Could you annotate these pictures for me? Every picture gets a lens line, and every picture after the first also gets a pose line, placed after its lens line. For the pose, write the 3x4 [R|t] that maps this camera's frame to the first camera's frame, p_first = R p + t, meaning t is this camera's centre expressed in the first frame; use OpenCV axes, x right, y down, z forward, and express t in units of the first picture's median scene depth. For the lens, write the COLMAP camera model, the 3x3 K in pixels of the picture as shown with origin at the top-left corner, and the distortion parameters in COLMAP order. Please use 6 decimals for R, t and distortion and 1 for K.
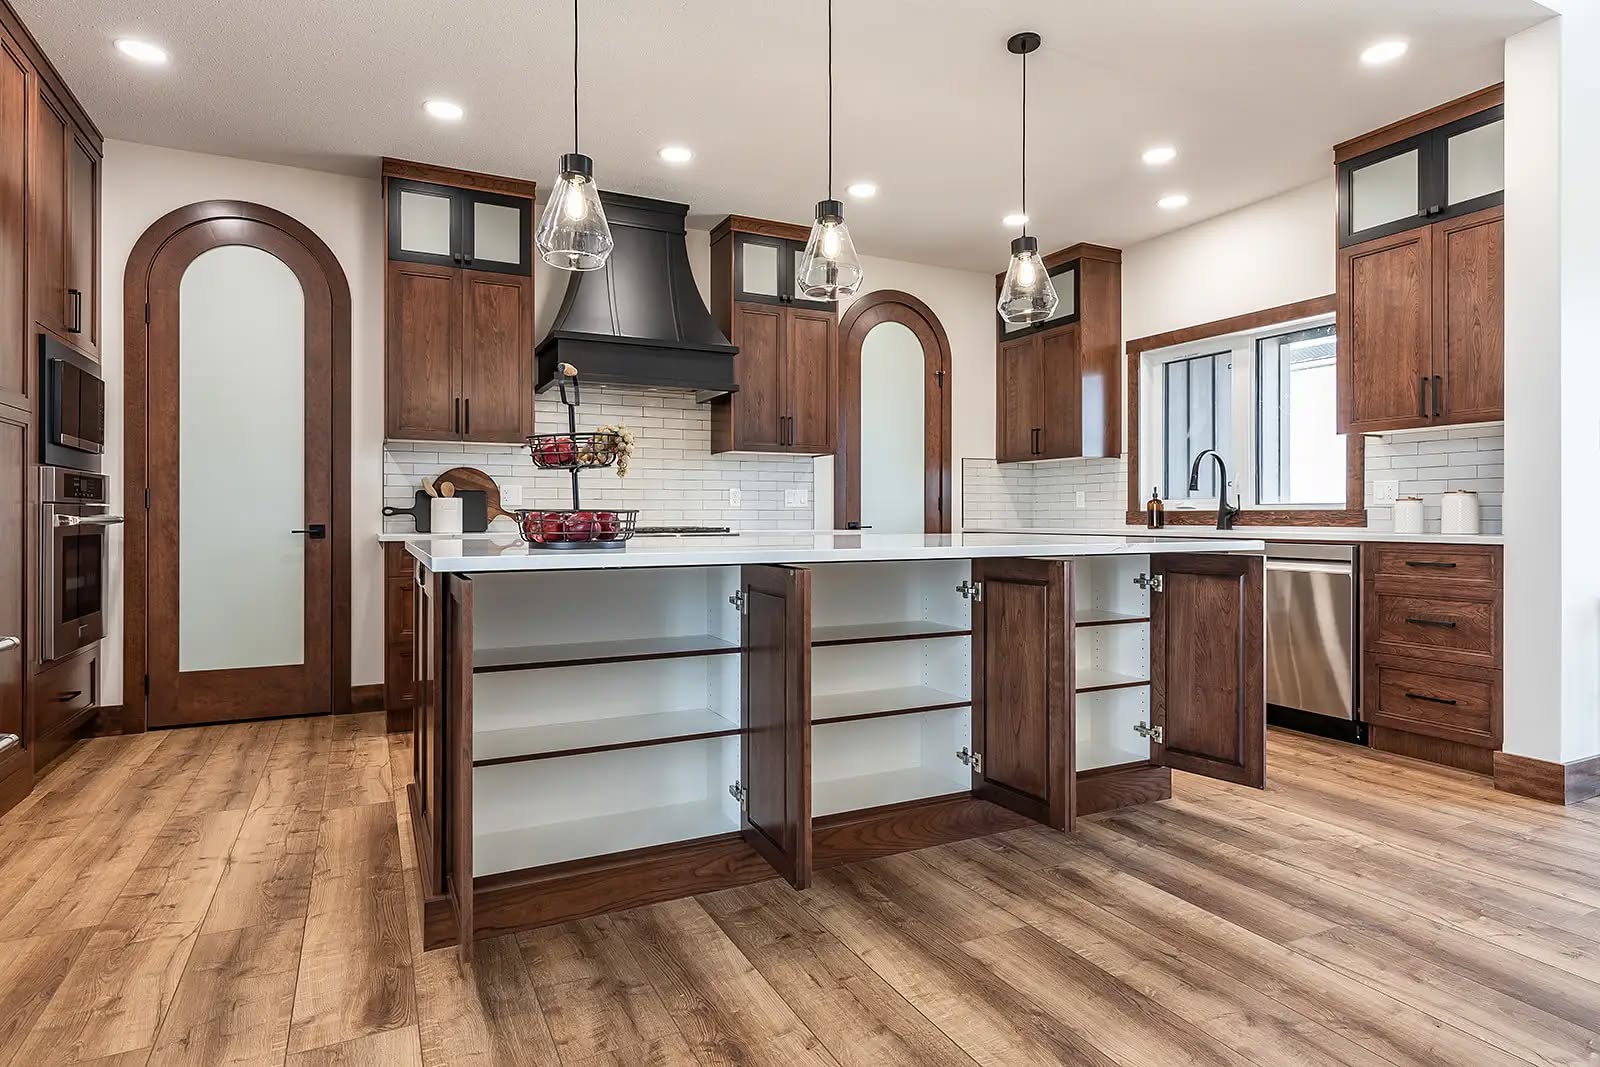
lens RADIAL K [[867.2, 0, 799.5], [0, 867.2, 526.6], [0, 0, 1]] dist [-0.013039, 0.002213]
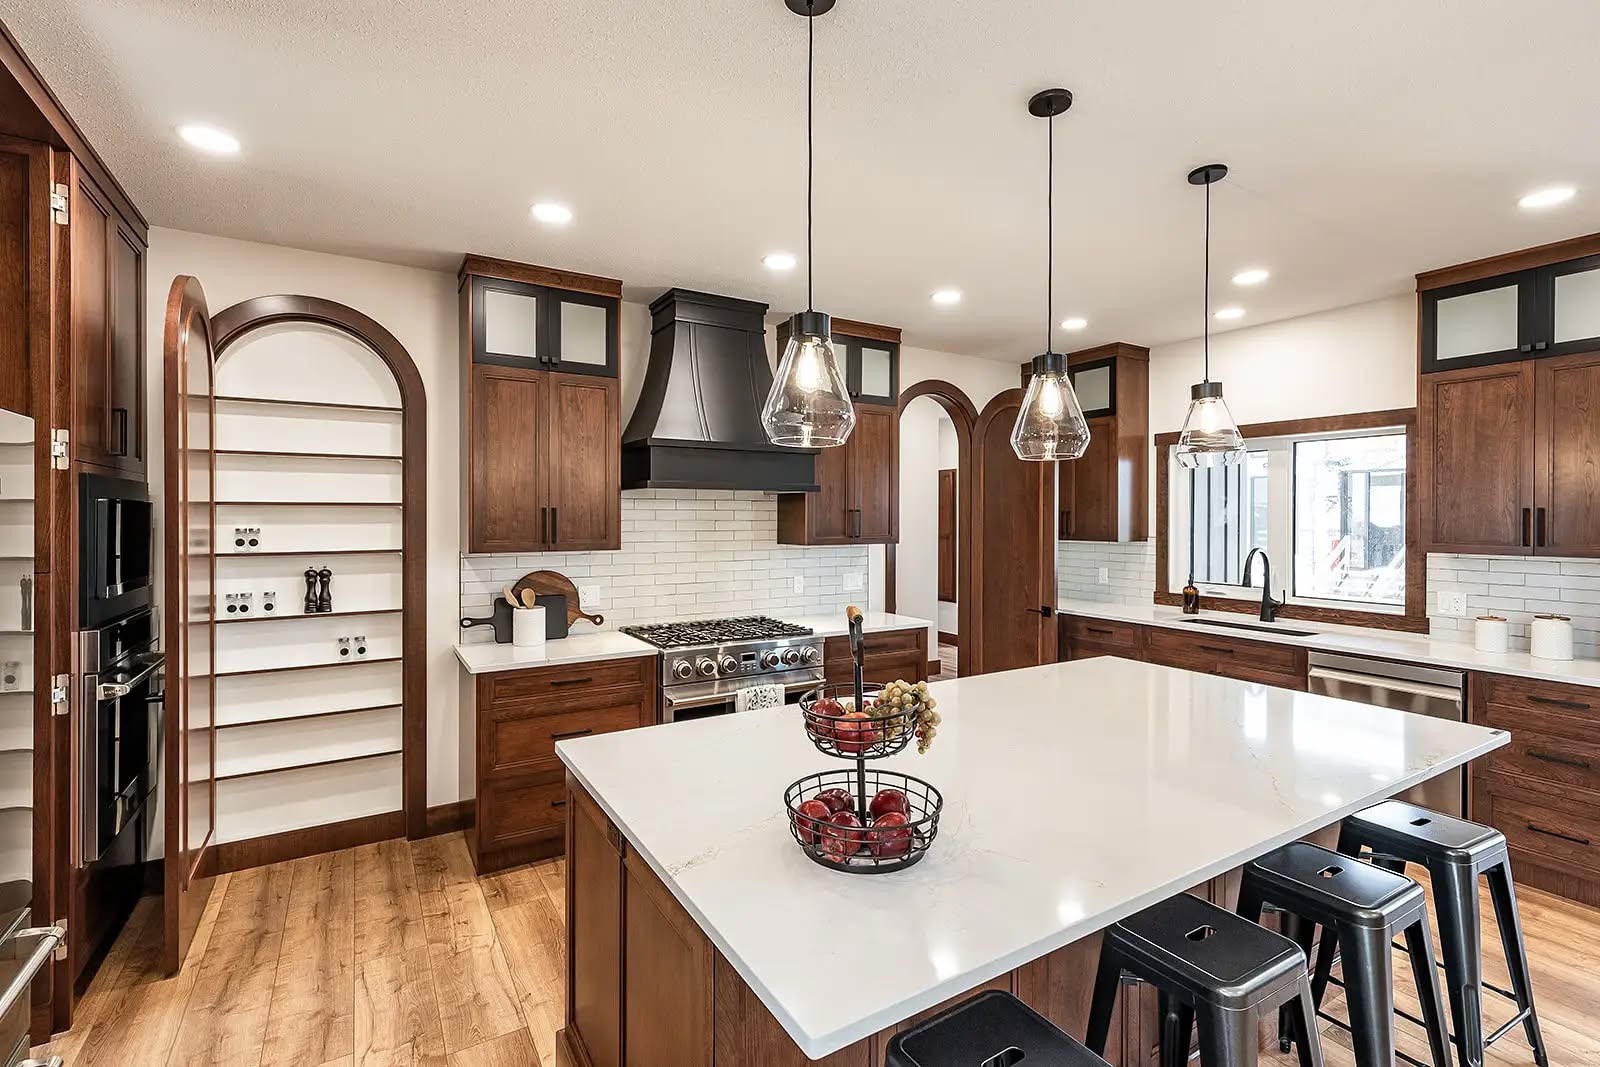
lens RADIAL K [[723.4, 0, 798.9], [0, 723.4, 528.3], [0, 0, 1]] dist [-0.002363, -0.001181]
pose [[0.996700, 0.001663, 0.081152, -0.174993], [-0.001845, 0.999996, 0.002169, -0.124039], [-0.081148, -0.002312, 0.996699, 0.175614]]
